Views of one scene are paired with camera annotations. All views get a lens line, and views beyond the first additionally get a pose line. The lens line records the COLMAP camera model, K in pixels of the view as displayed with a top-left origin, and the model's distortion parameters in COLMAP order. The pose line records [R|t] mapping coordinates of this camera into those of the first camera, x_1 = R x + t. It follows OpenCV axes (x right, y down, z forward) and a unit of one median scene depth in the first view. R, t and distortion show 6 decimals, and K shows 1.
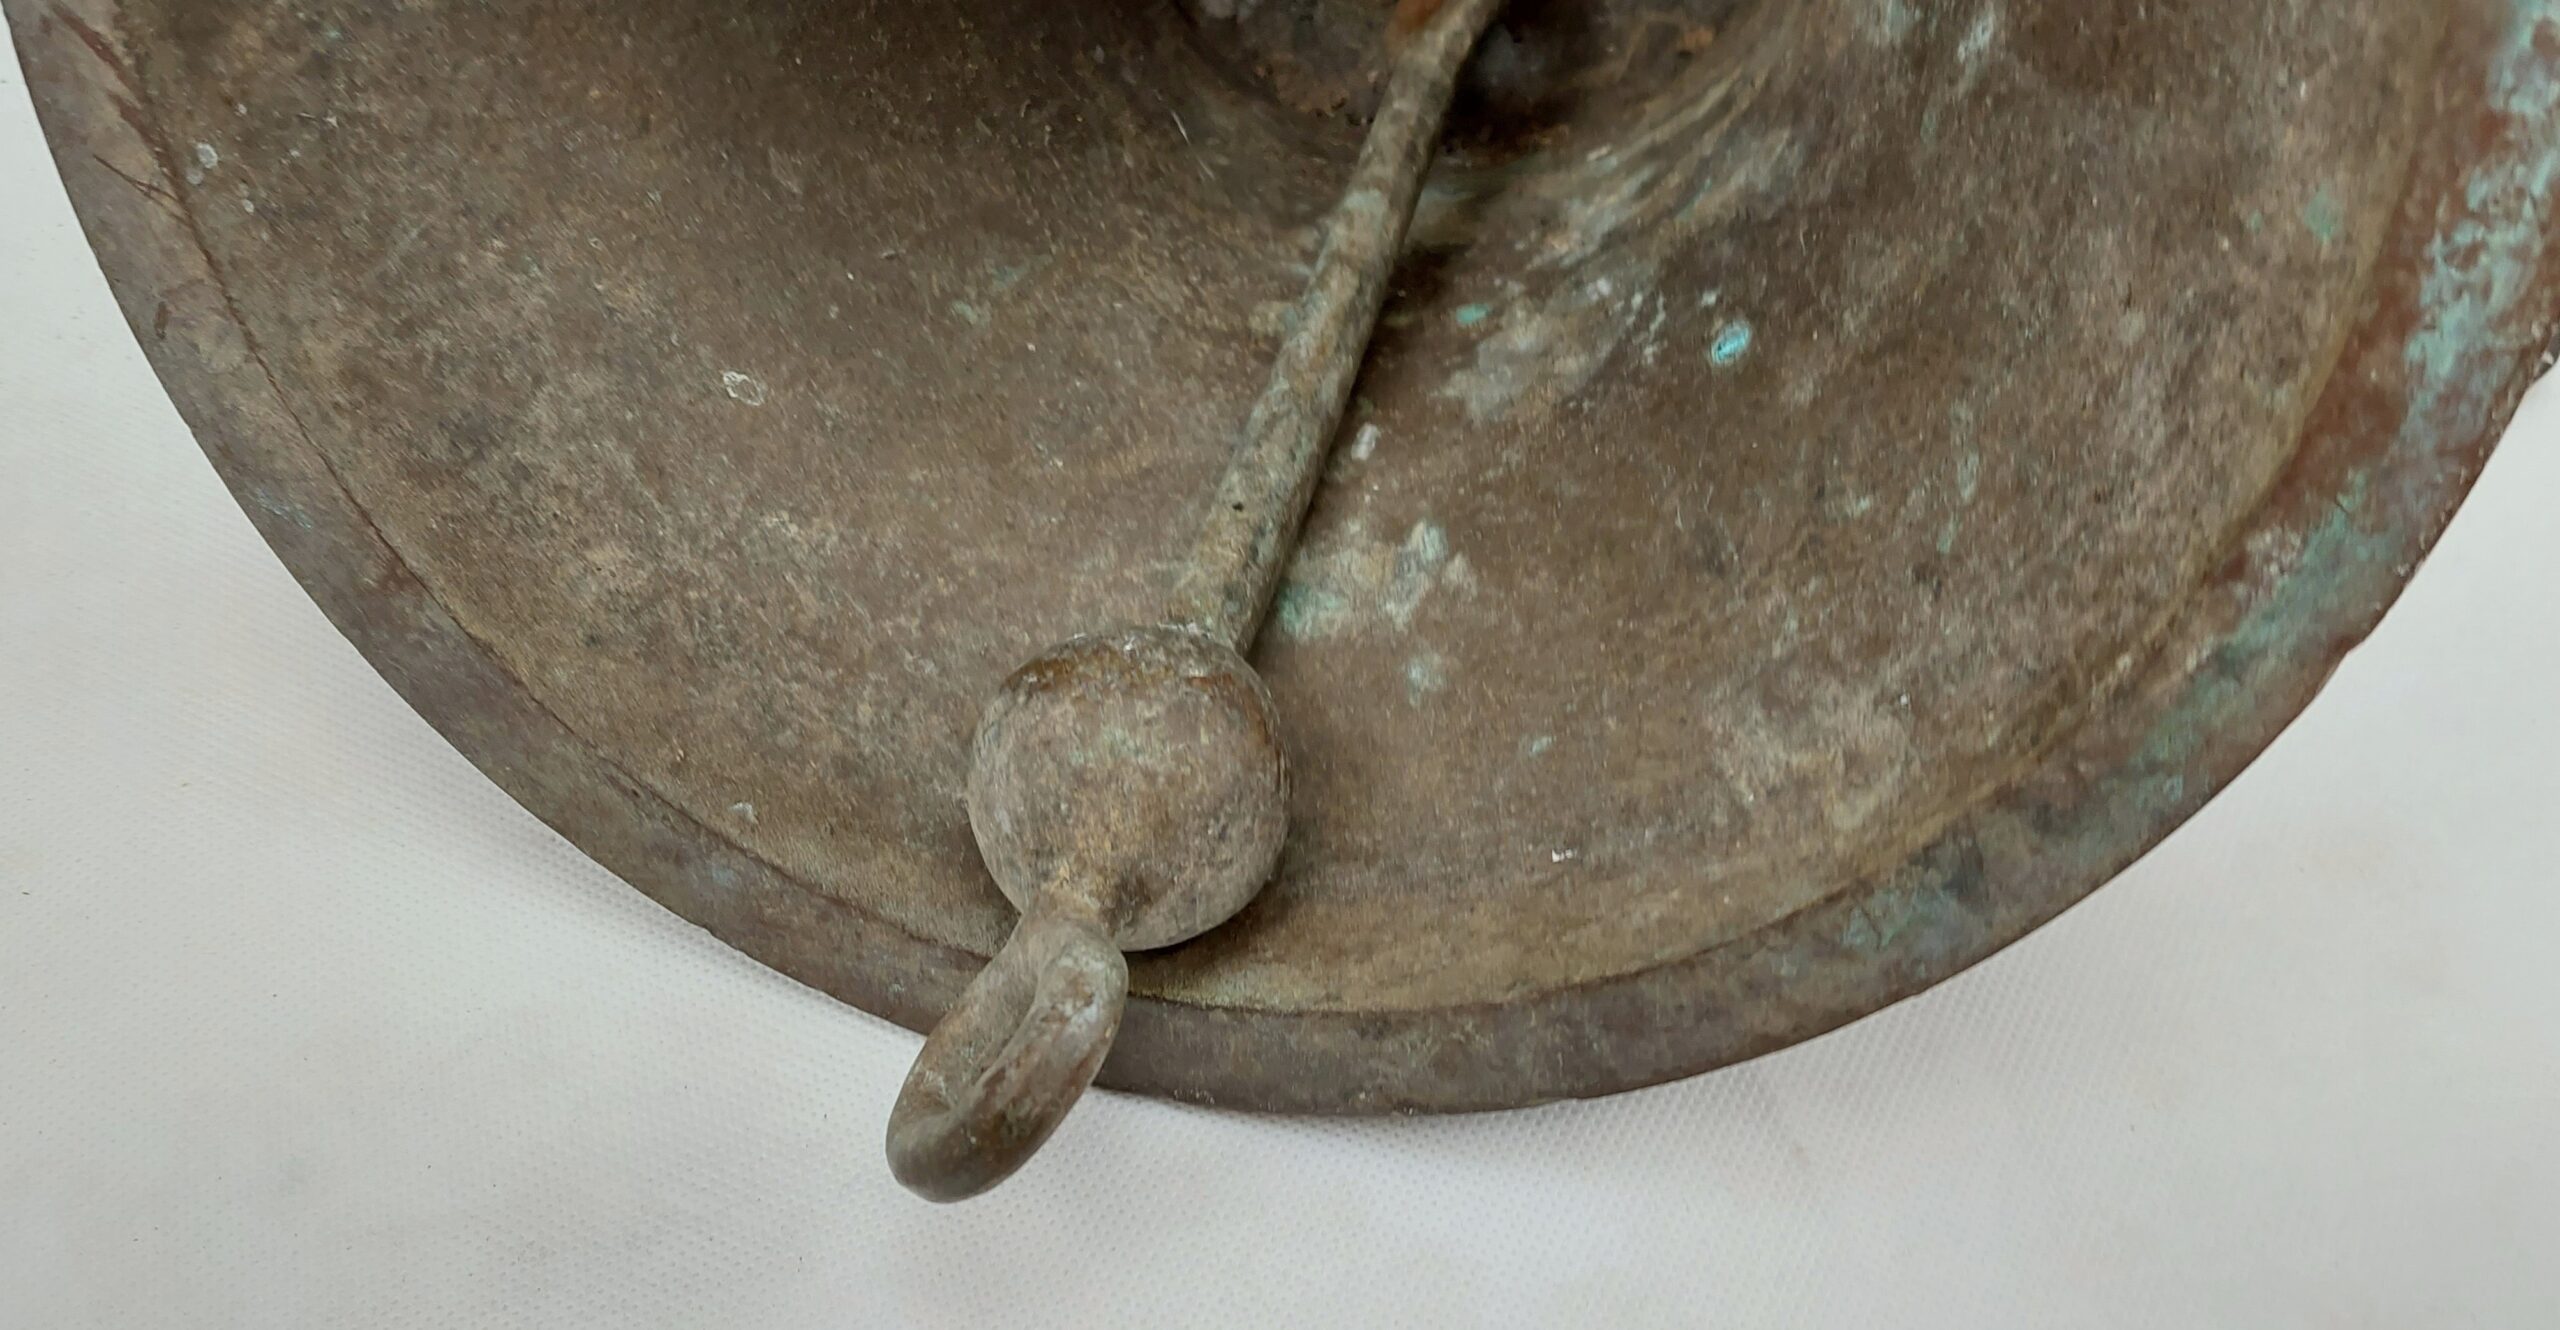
lens RADIAL K [[2094.8, 0, 1243.1], [0, 2094.8, 597.3], [0, 0, 1]] dist [0.097307, -0.170673]
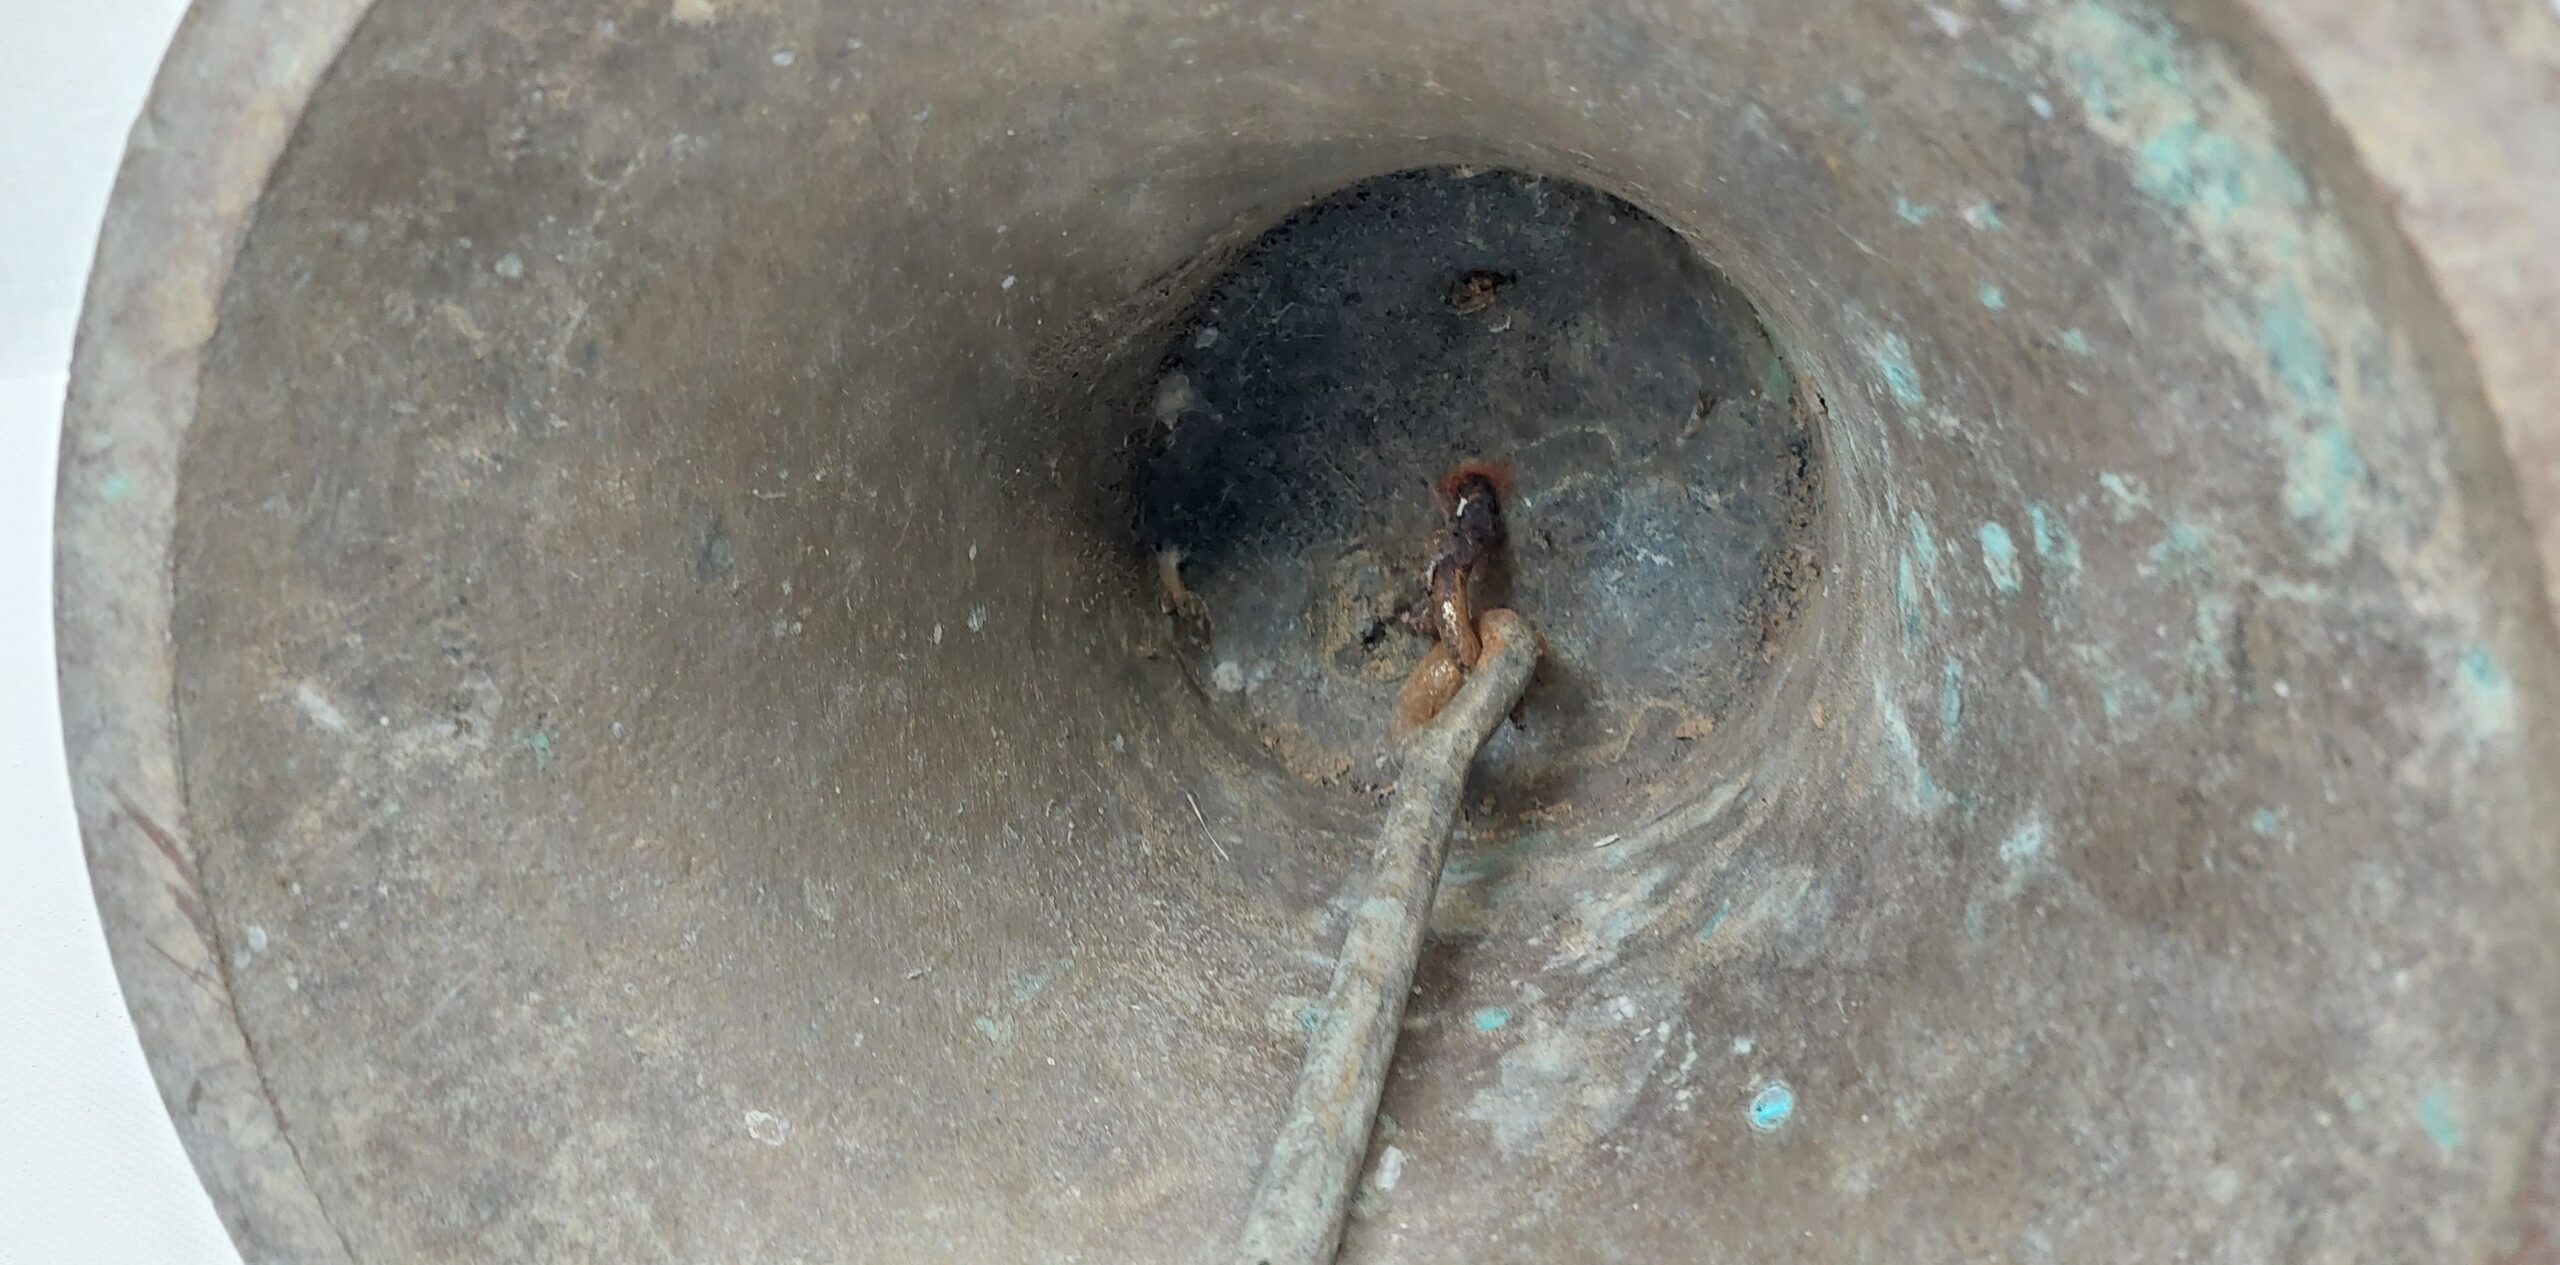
lens RADIAL K [[1981.6, 0, 1151.0], [0, 1981.6, 673.7], [0, 0, 1]] dist [0.068612, -0.098779]
pose [[0.999460, 0.010712, -0.031072, -0.031281], [-0.016472, 0.981345, -0.191546, -0.143897], [0.028440, 0.191954, 0.980992, 0.048360]]
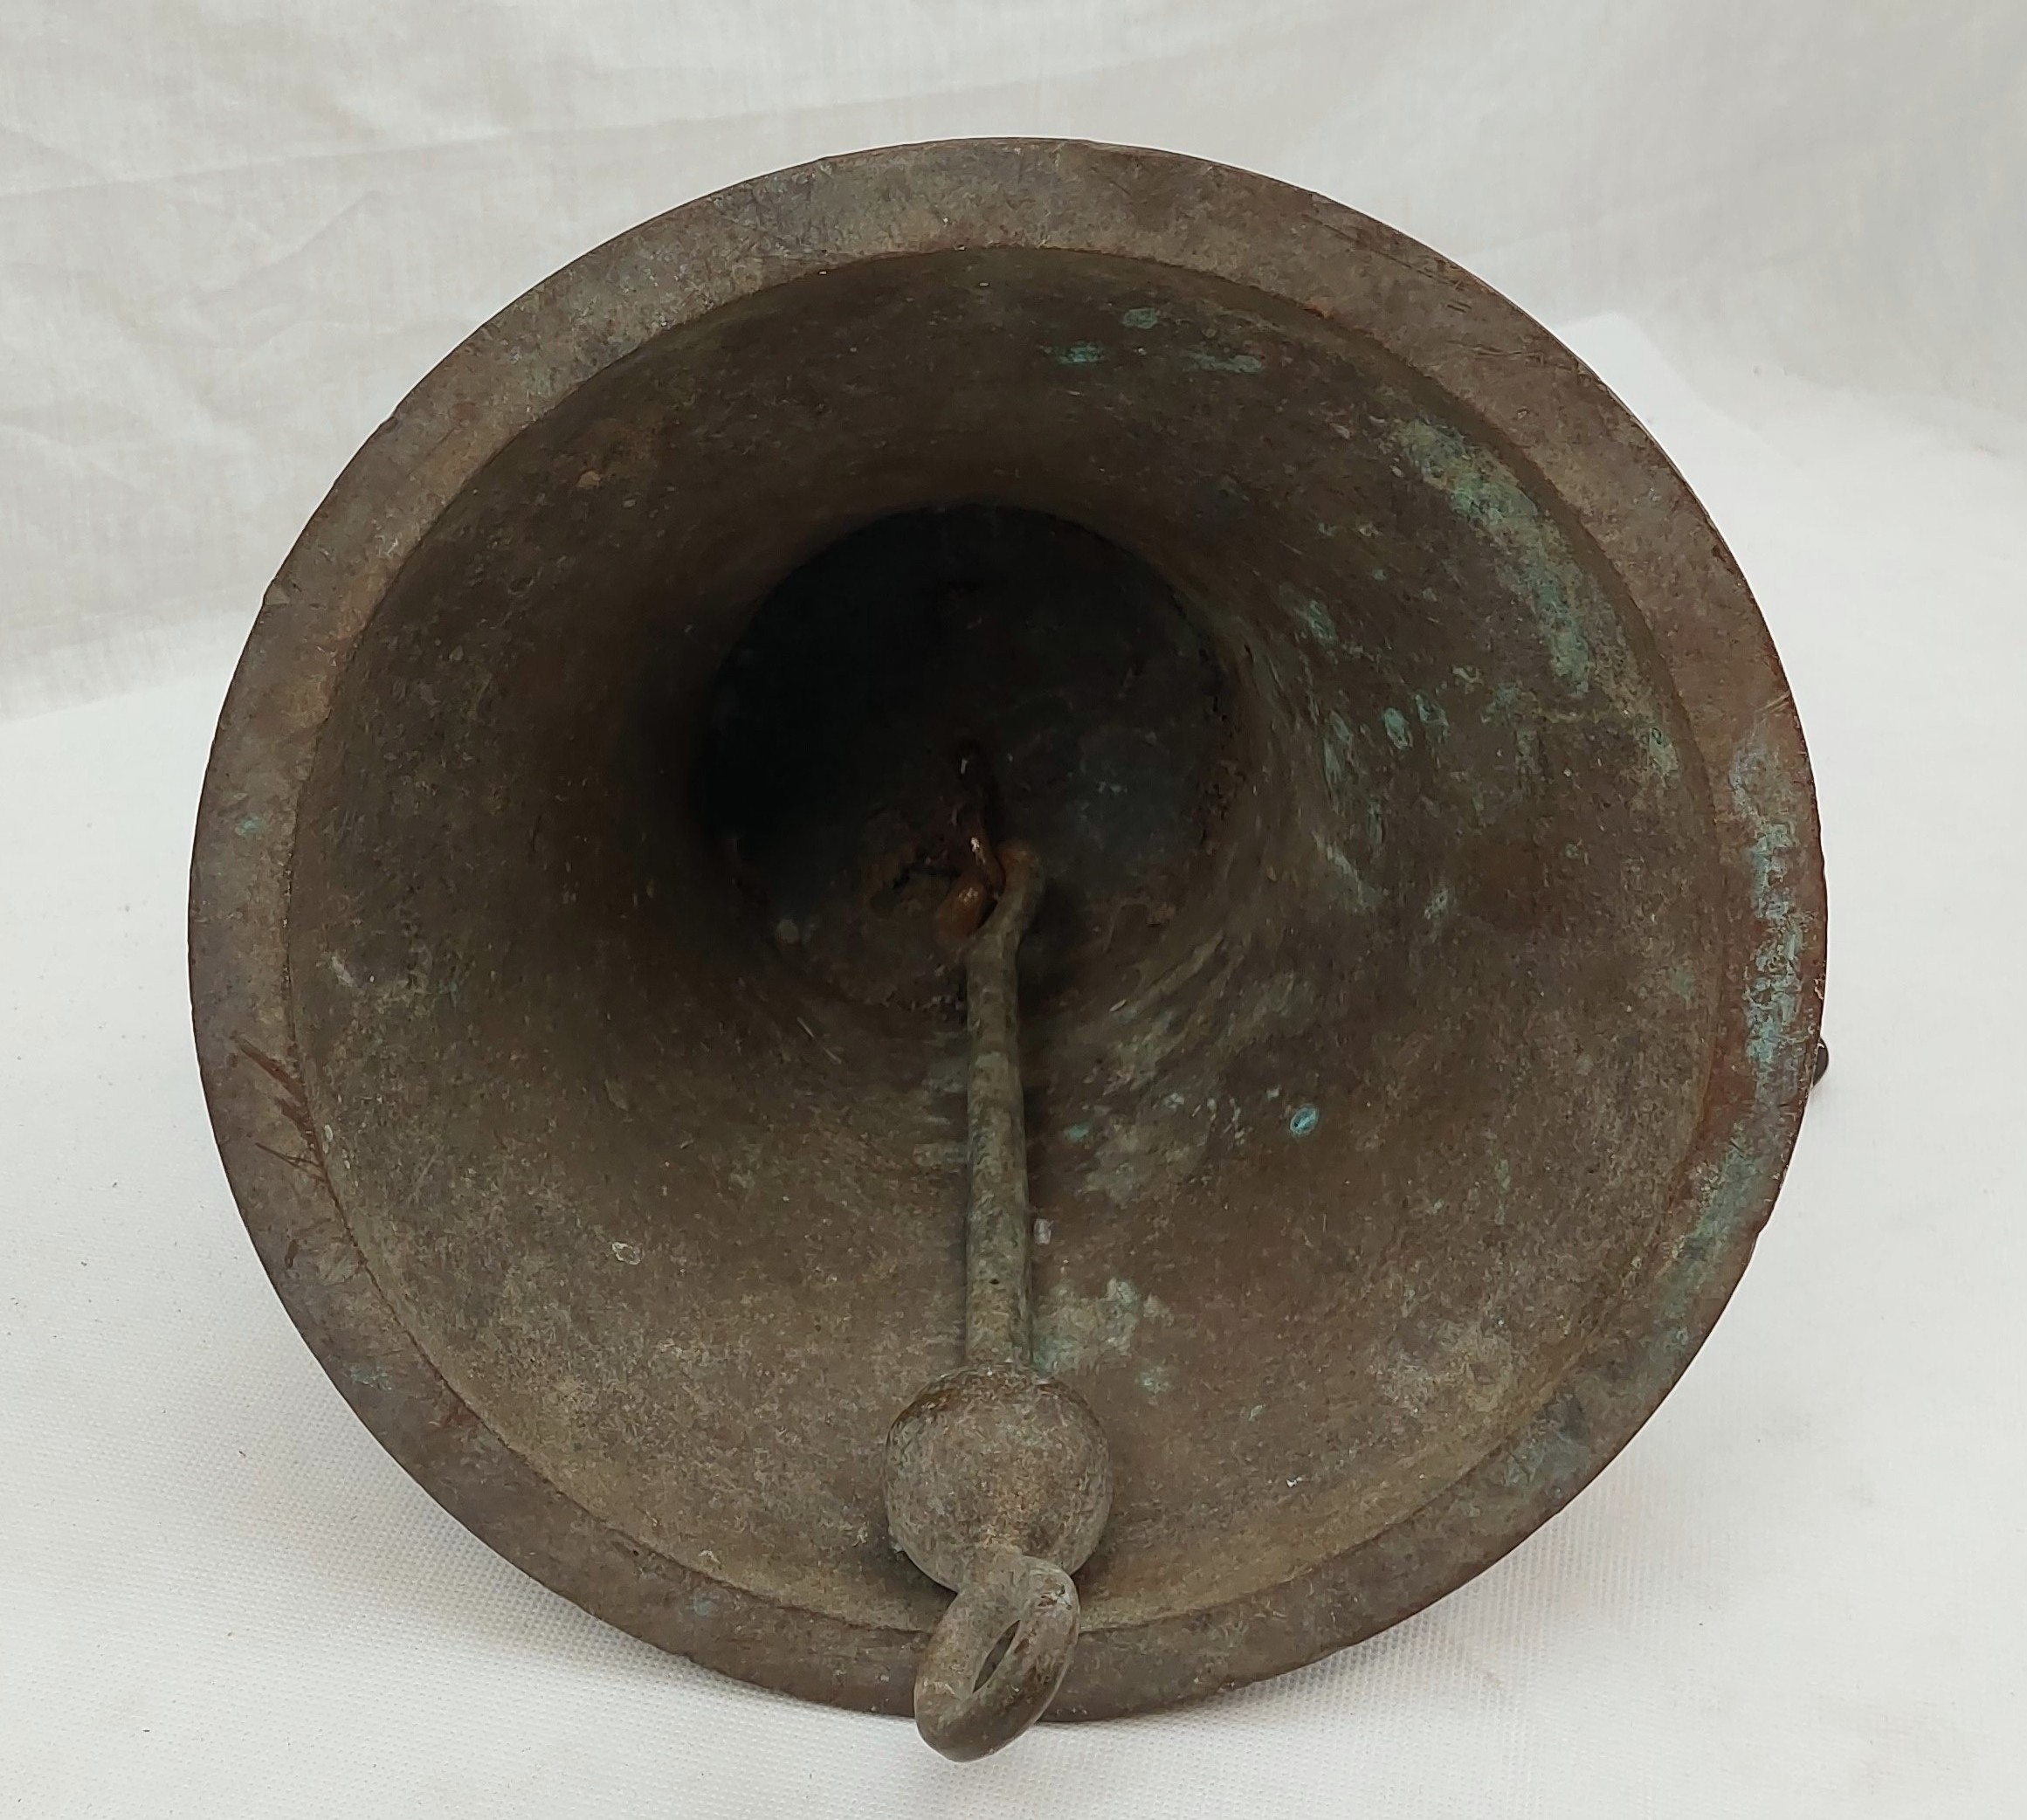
lens RADIAL K [[2526.8, 0, 797.6], [0, 2526.8, 908.9], [0, 0, 1]] dist [0.231022, -0.849386]
pose [[0.974126, -0.124085, 0.188896, -0.447264], [0.168330, 0.956058, -0.240038, 0.109507], [-0.150811, 0.265625, 0.952208, -0.695107]]
